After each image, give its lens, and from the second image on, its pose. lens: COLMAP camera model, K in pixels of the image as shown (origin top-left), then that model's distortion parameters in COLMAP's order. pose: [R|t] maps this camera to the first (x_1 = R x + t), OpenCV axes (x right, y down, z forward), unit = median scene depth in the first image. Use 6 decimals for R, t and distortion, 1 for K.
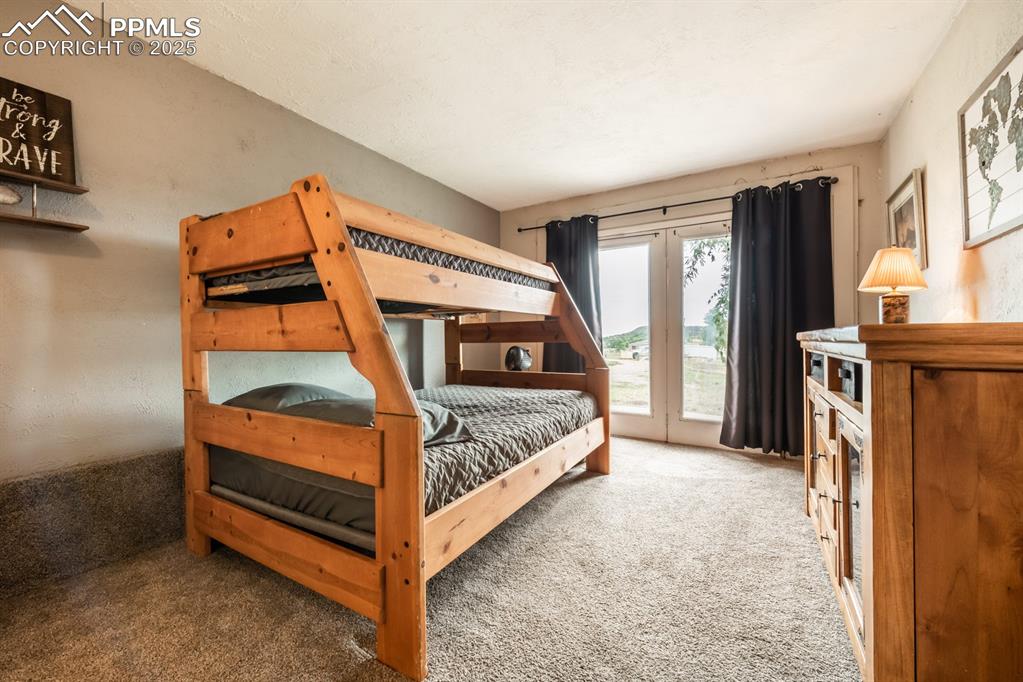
lens RADIAL K [[401.0, 0, 514.4], [0, 401.0, 336.3], [0, 0, 1]] dist [-0.000354, -0.000698]
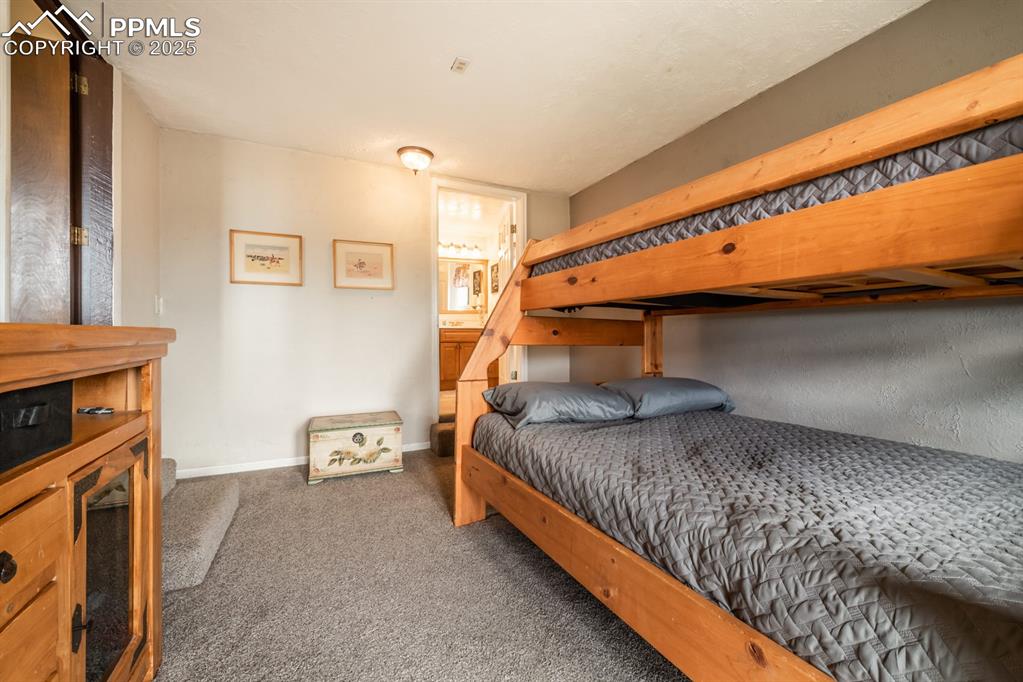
lens RADIAL K [[401.0, 0, 509.9], [0, 401.0, 336.6], [0, 0, 1]] dist [-0.000354, -0.000698]
pose [[-0.536171, 0.009274, -0.844059, 1.012343], [0.008723, 0.999947, 0.005446, -0.008601], [0.844065, -0.004443, -0.536223, 1.897909]]
